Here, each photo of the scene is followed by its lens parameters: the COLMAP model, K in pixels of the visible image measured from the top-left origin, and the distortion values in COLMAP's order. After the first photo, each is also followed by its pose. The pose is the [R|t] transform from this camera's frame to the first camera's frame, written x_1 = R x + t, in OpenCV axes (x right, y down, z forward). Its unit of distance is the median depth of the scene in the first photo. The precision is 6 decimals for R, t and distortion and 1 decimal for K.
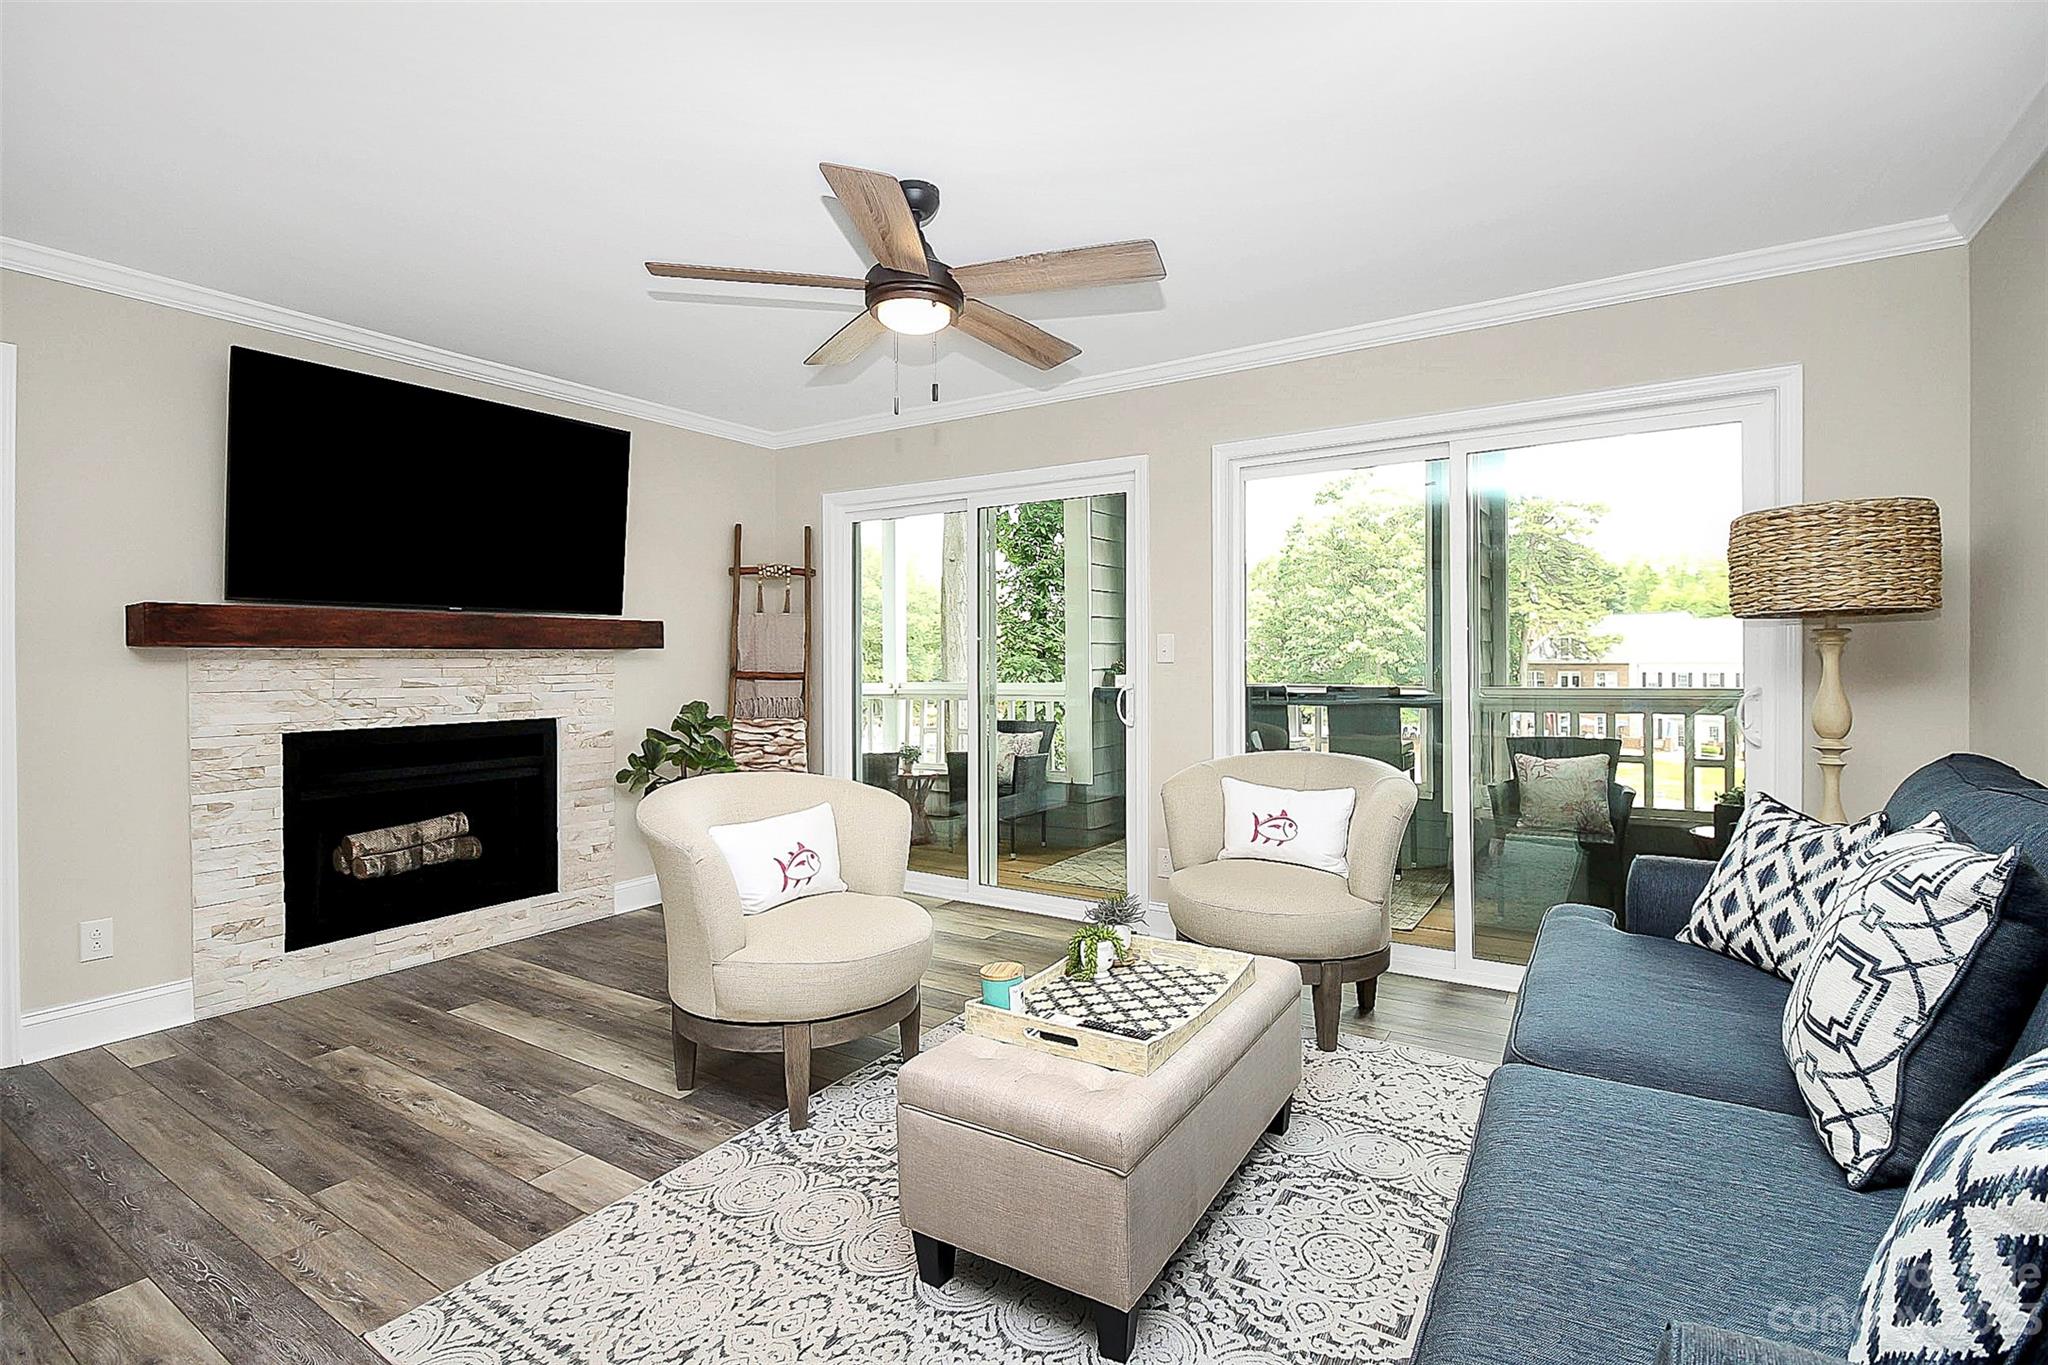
lens RADIAL K [[955.4, 0, 1016.9], [0, 955.4, 651.8], [0, 0, 1]] dist [0.000808, -0.011651]
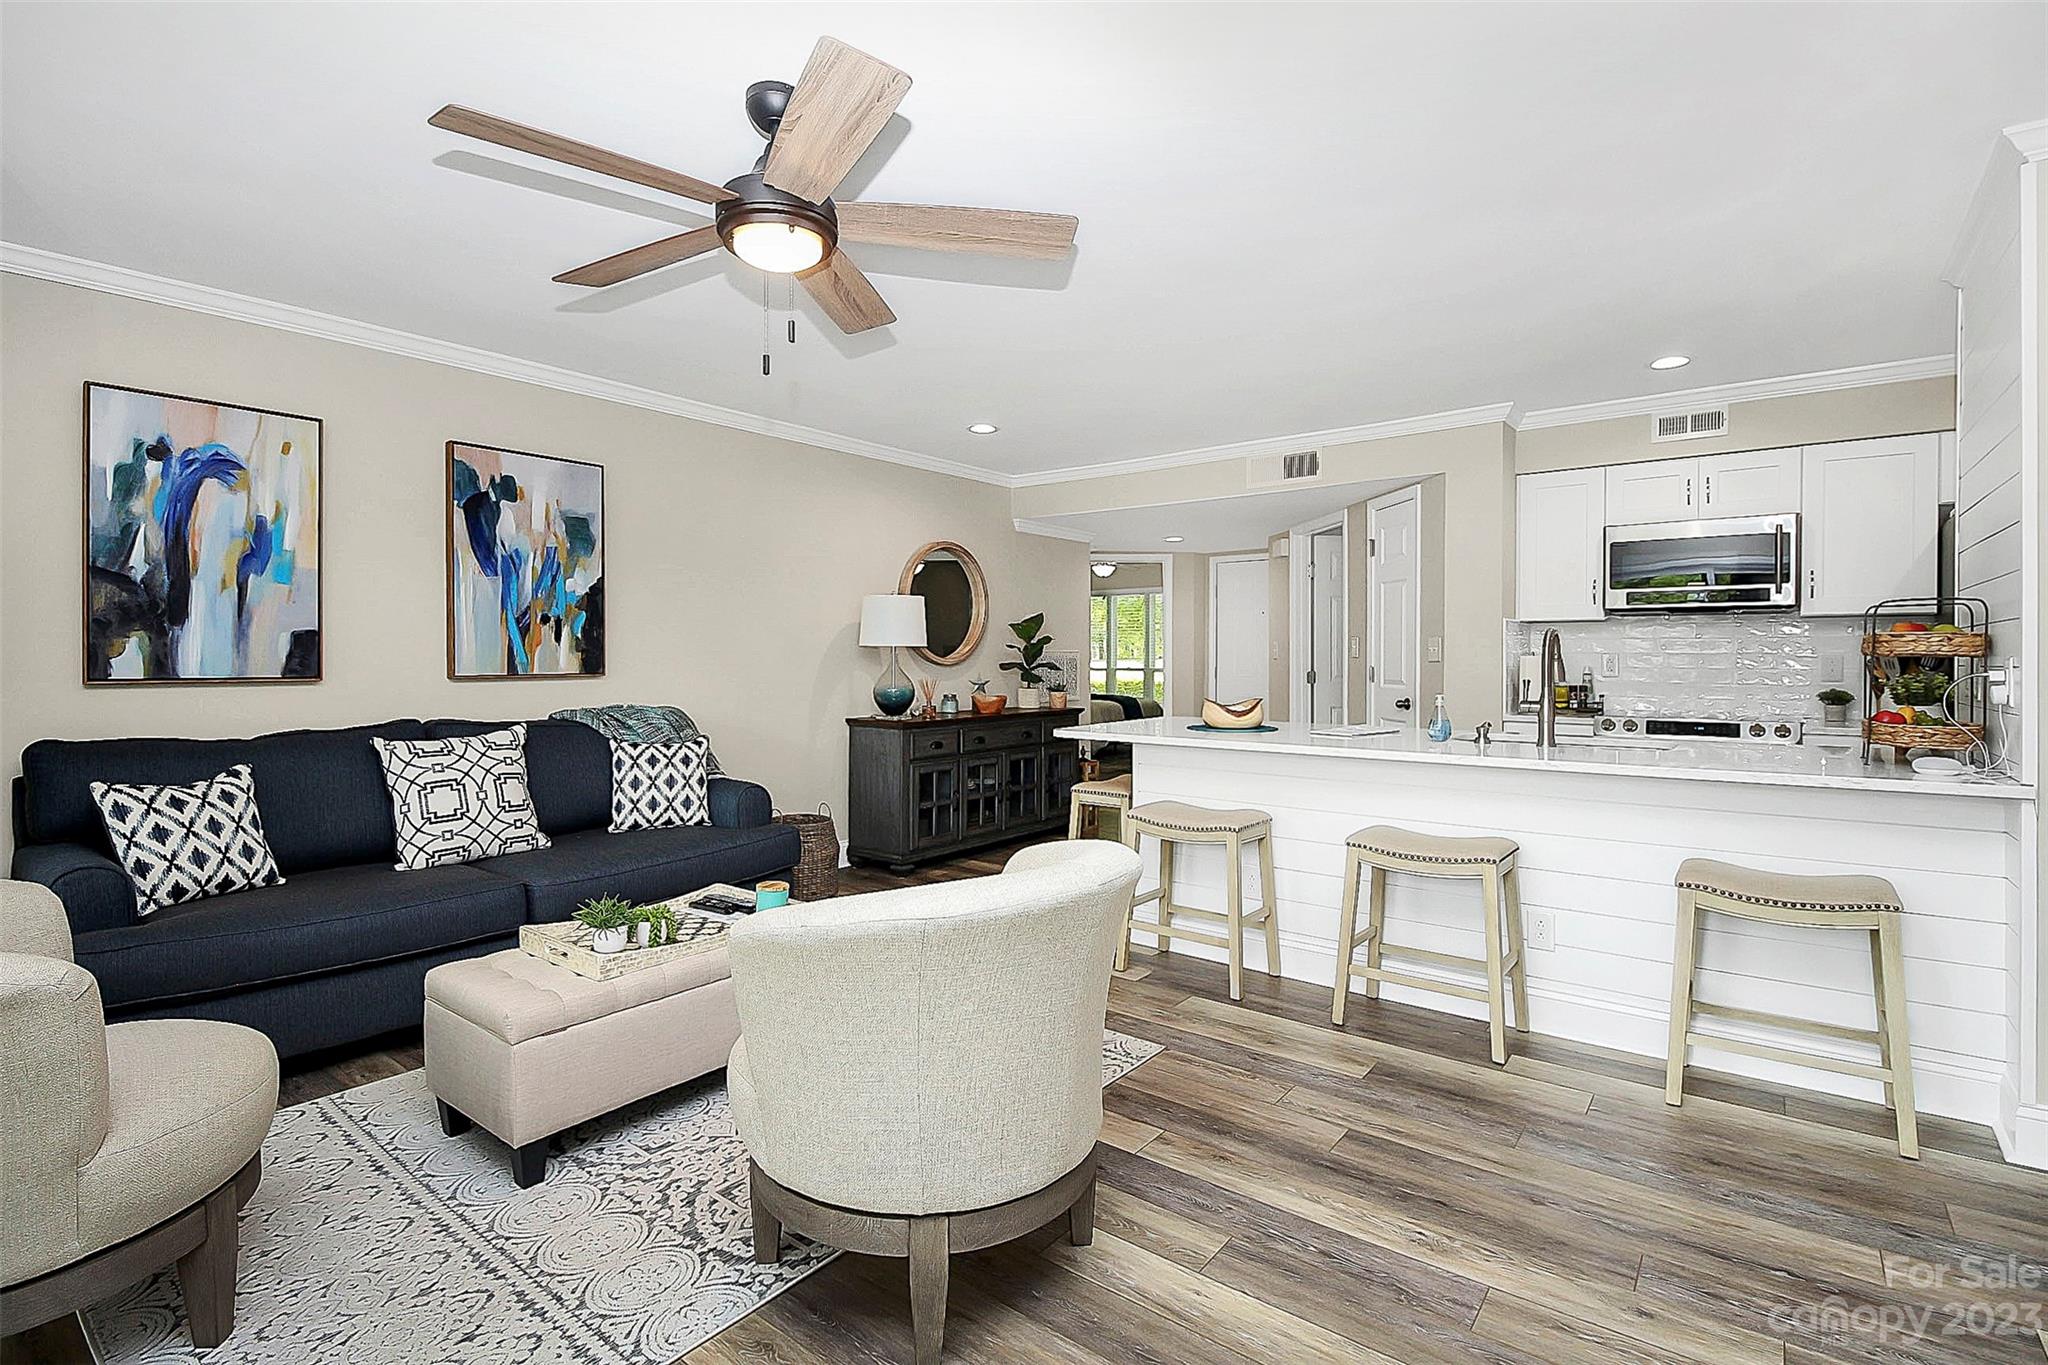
lens RADIAL K [[955.4, 0, 1020.4], [0, 955.4, 661.3], [0, 0, 1]] dist [0.000808, -0.011651]
pose [[-0.995463, 0.007702, 0.094840, -0.297601], [0.007601, 0.999970, -0.001426, 0.007269], [-0.094848, -0.000698, -0.995492, 1.386781]]
